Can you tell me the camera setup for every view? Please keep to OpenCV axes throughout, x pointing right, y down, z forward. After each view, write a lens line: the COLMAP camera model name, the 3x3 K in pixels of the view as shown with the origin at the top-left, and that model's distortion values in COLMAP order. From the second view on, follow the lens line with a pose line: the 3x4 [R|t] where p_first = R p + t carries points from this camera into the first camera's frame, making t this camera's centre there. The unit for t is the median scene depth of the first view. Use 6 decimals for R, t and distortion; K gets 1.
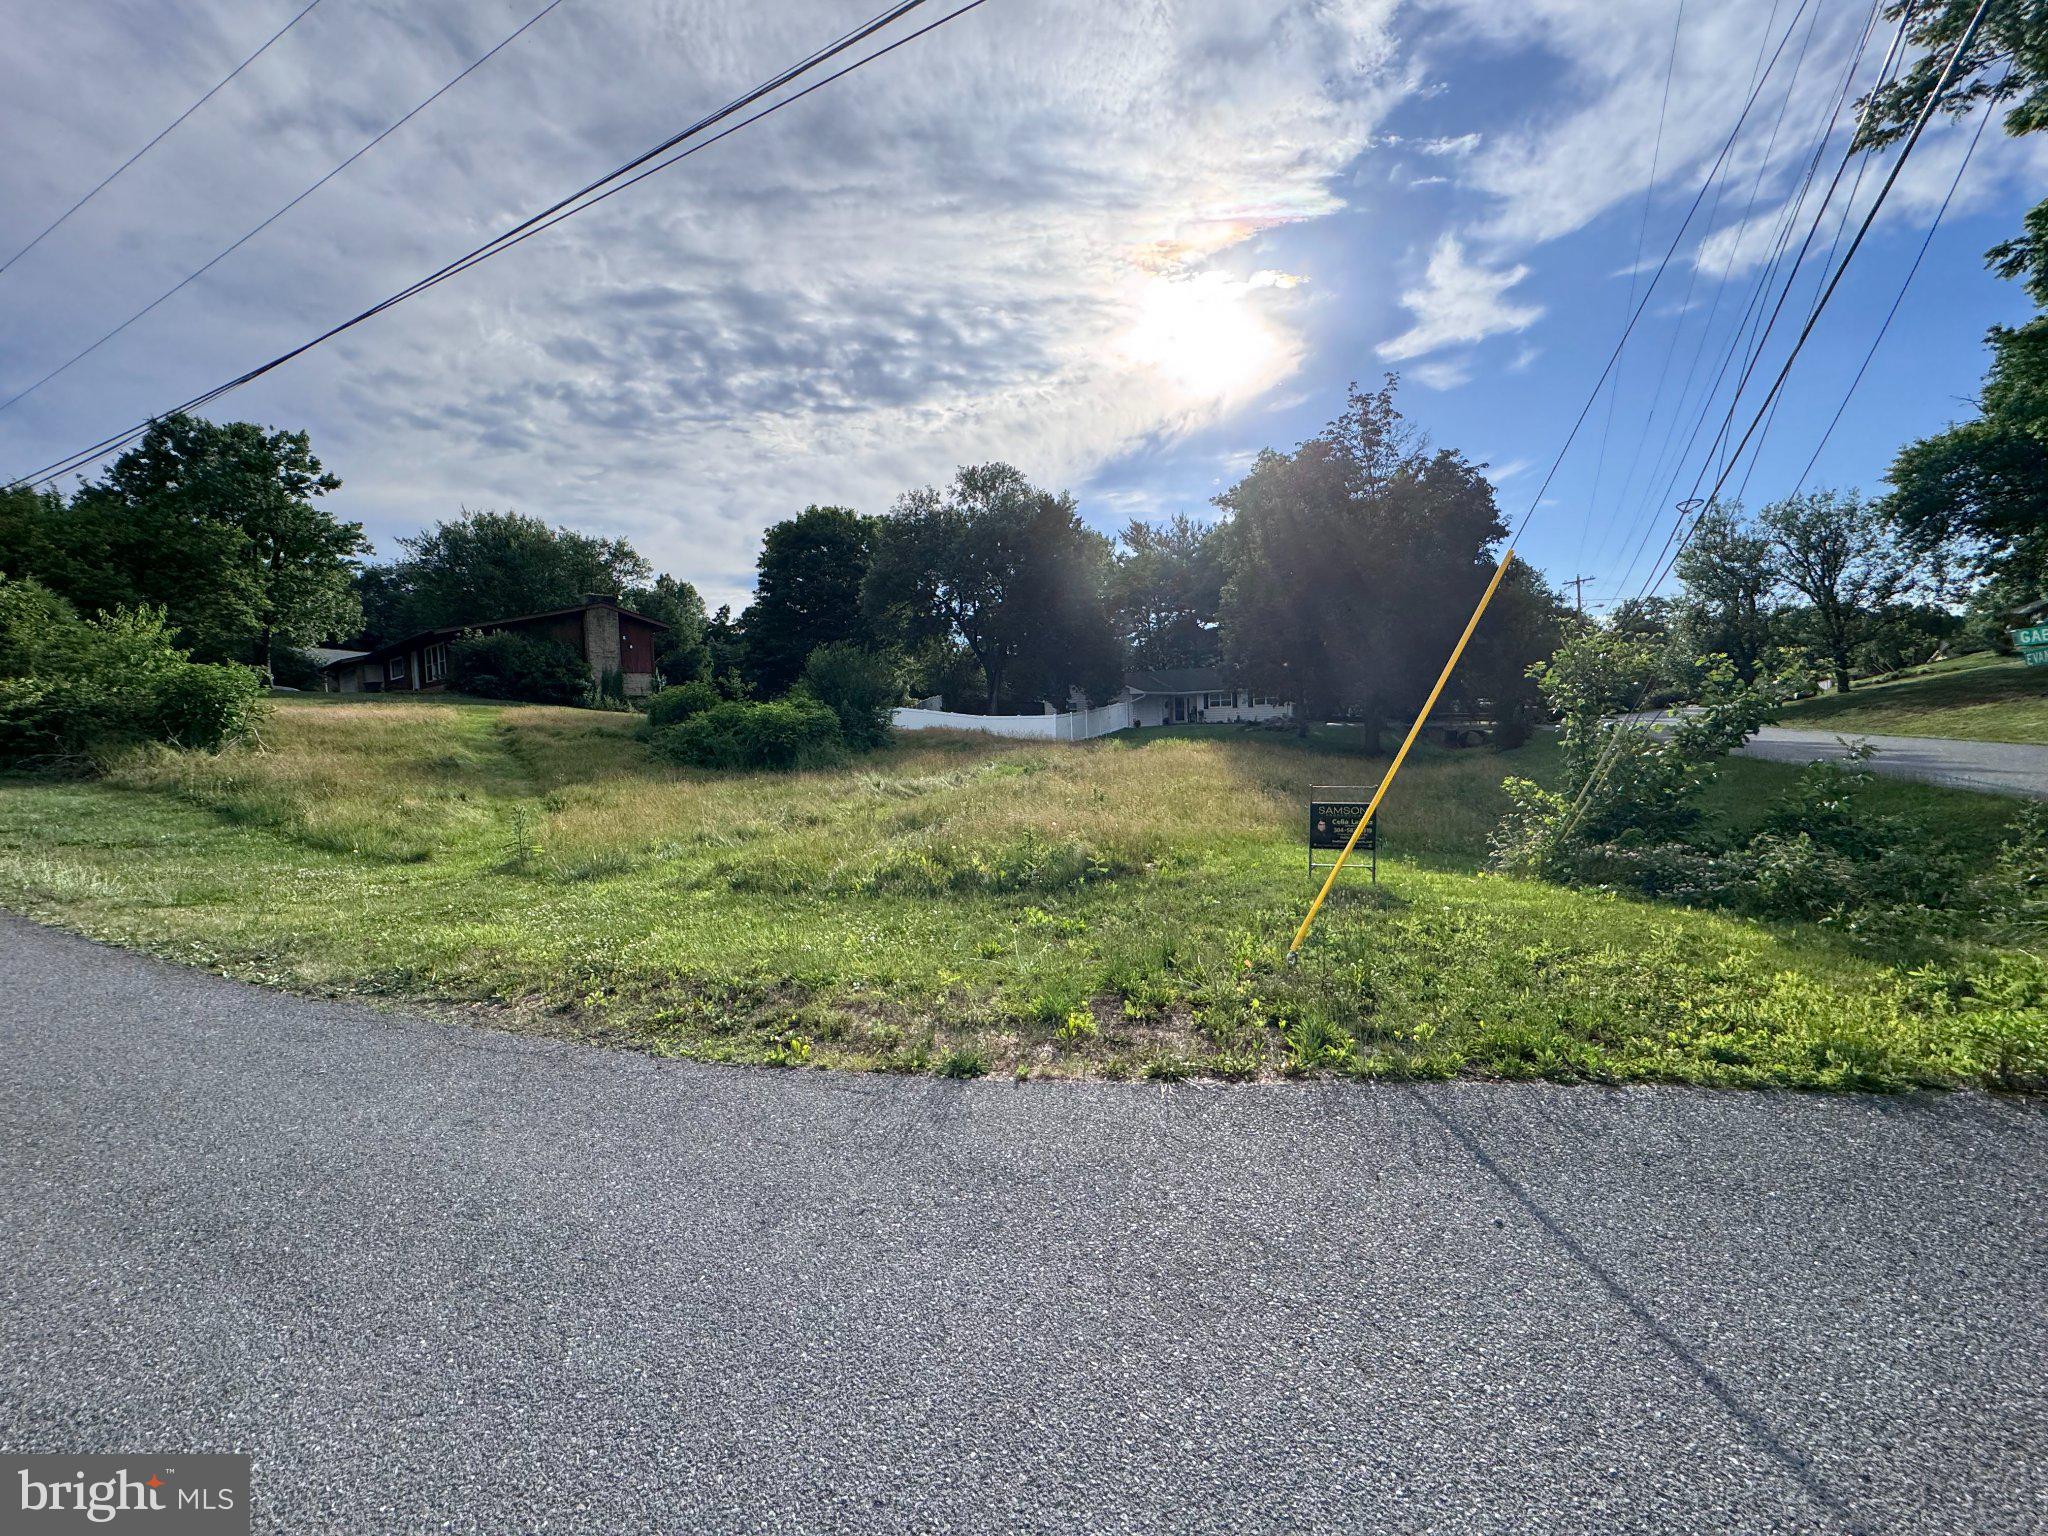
lens RADIAL K [[815.9, 0, 1027.1], [0, 815.9, 763.3], [0, 0, 1]] dist [0.000741, -0.000302]
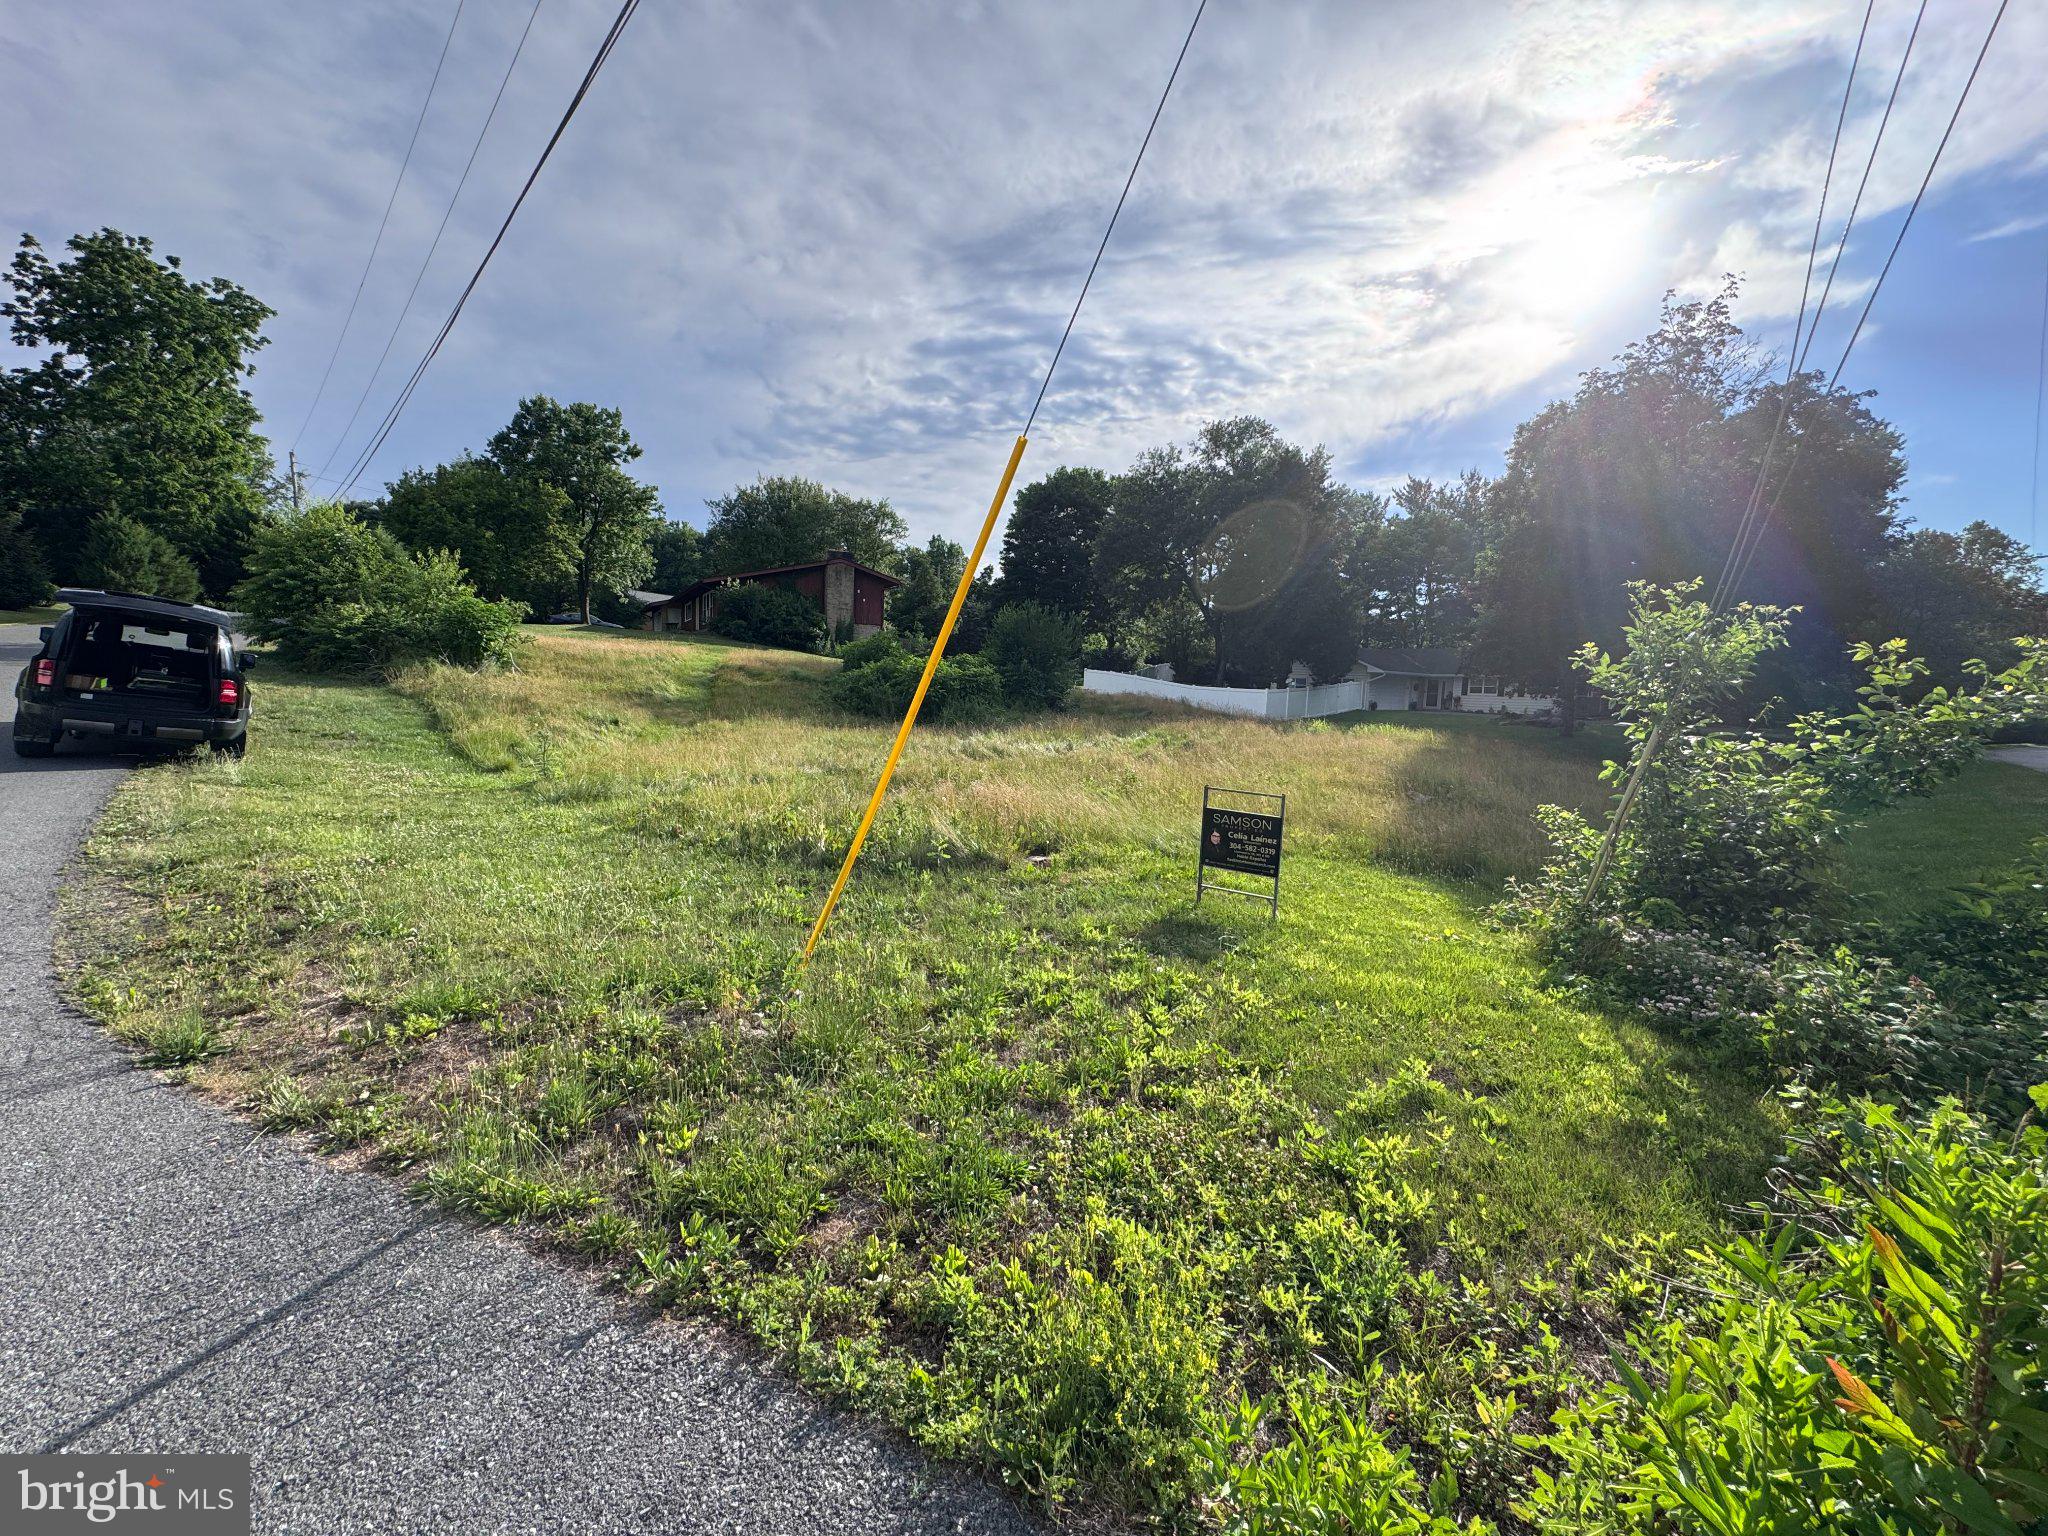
lens RADIAL K [[820.4, 0, 1028.5], [0, 820.4, 750.4], [0, 0, 1]] dist [0.000033, 0.000026]
pose [[0.945437, 0.090989, -0.312841, 0.101281], [-0.083300, 0.995804, 0.037887, -0.005020], [0.314976, -0.009760, 0.949050, 0.047359]]
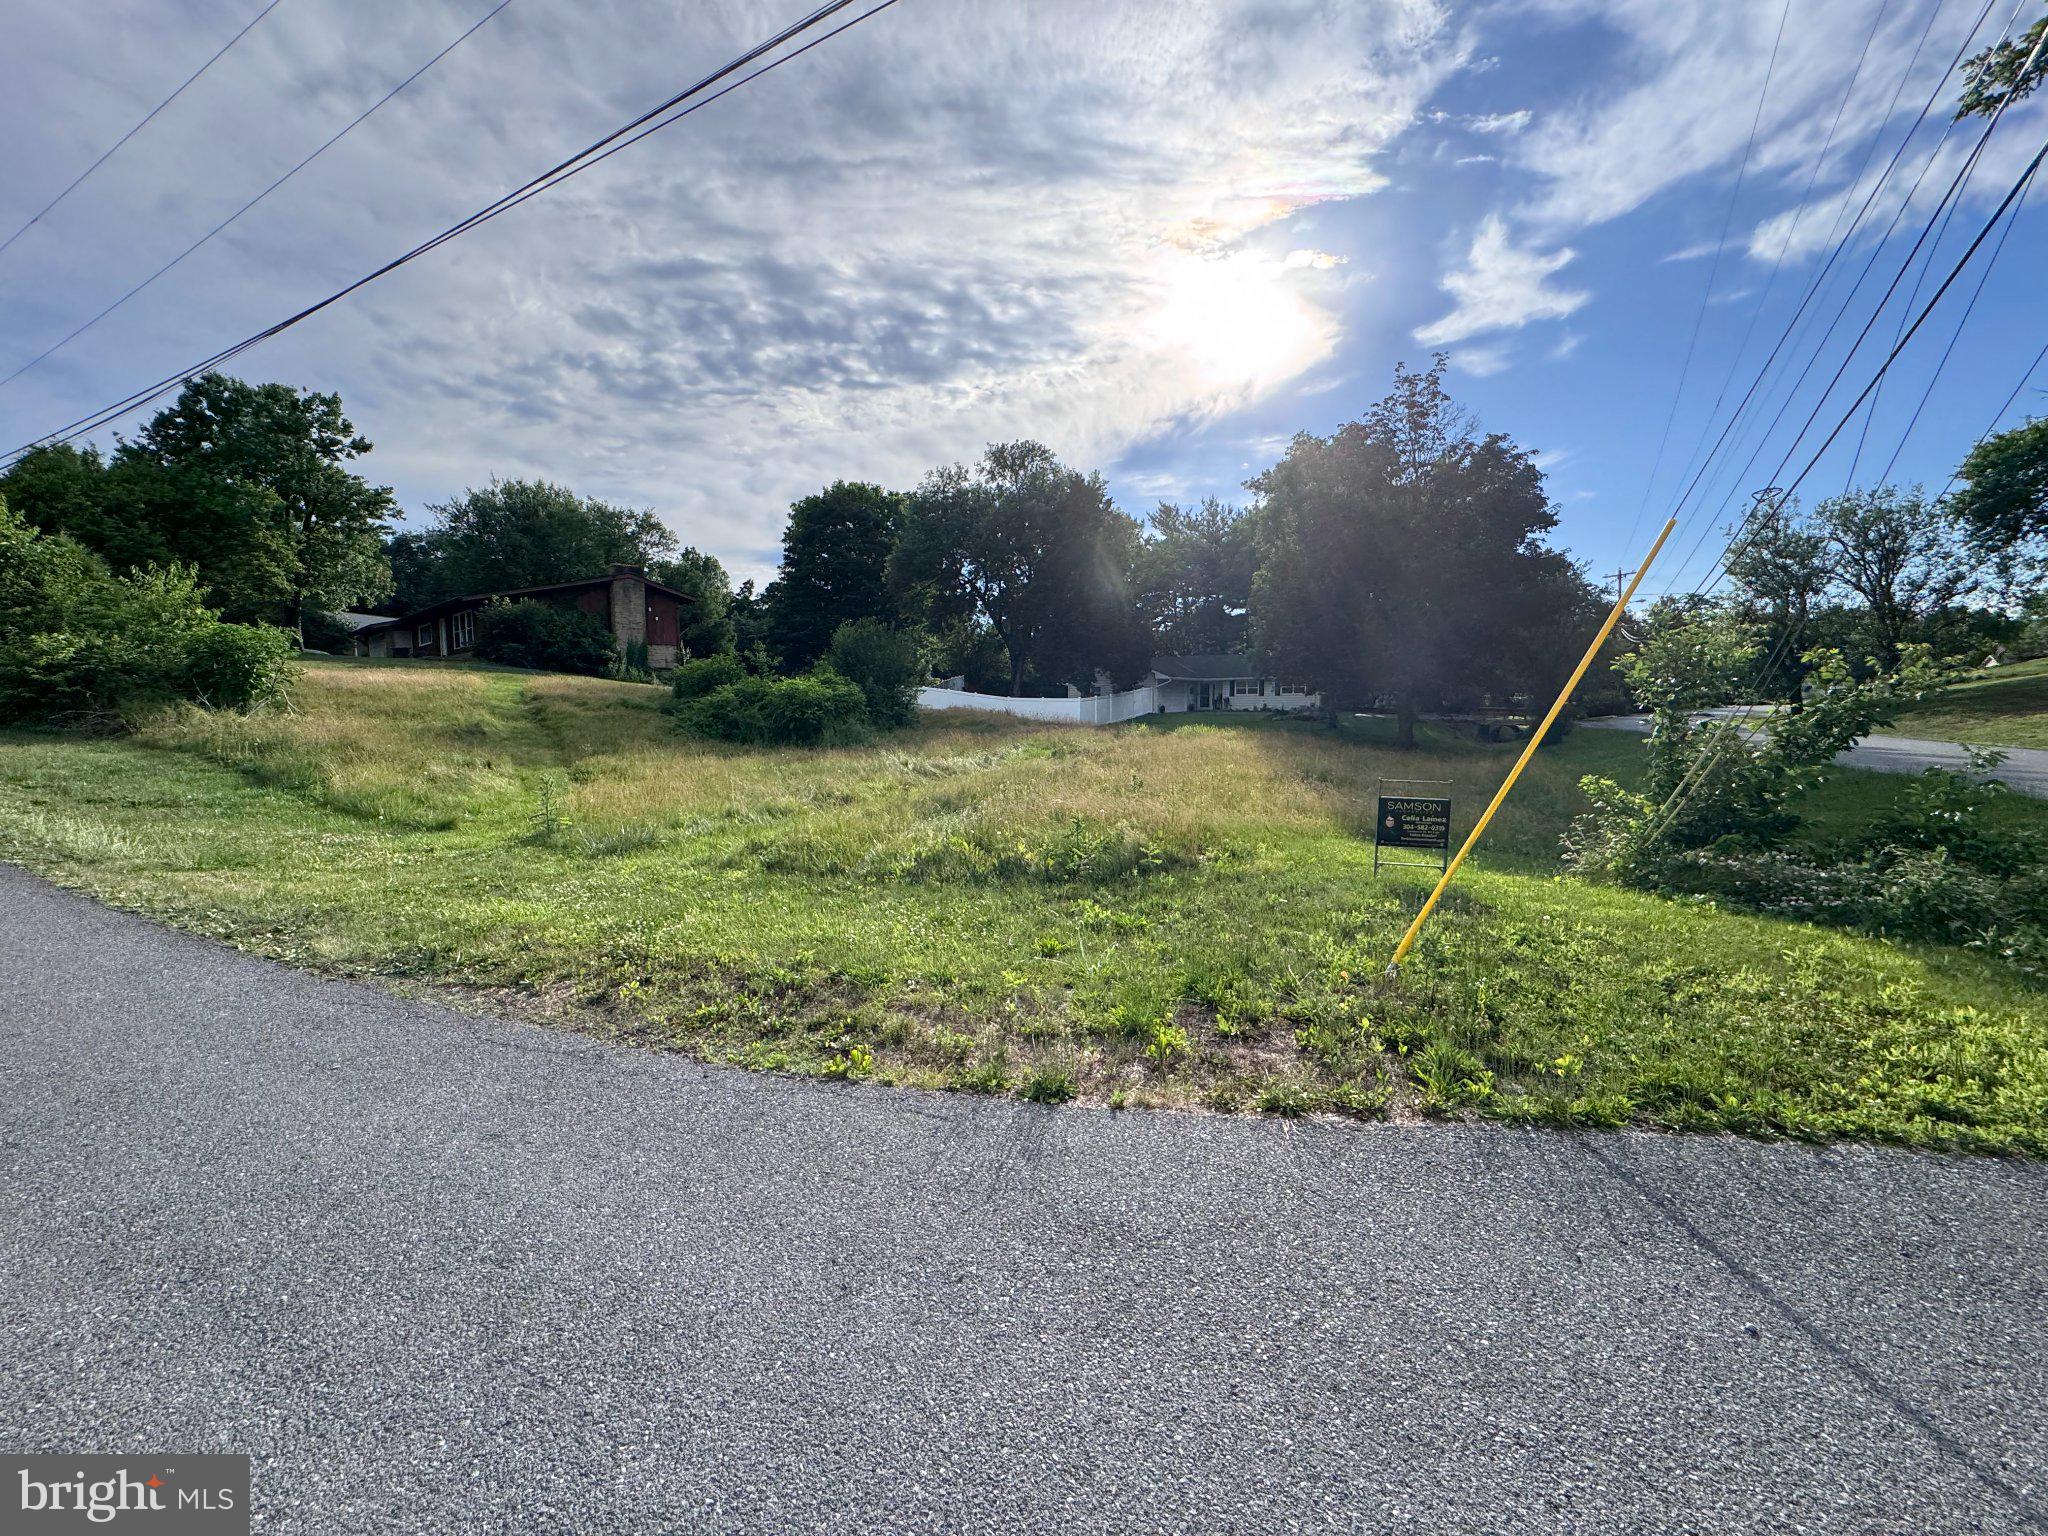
lens RADIAL K [[815.9, 0, 1027.1], [0, 815.9, 763.3], [0, 0, 1]] dist [0.000741, -0.000302]
pose [[0.999389, 0.028049, -0.020867, -0.009237], [-0.027605, 0.999393, 0.021271, 0.000173], [0.021451, -0.020682, 0.999556, 0.012369]]
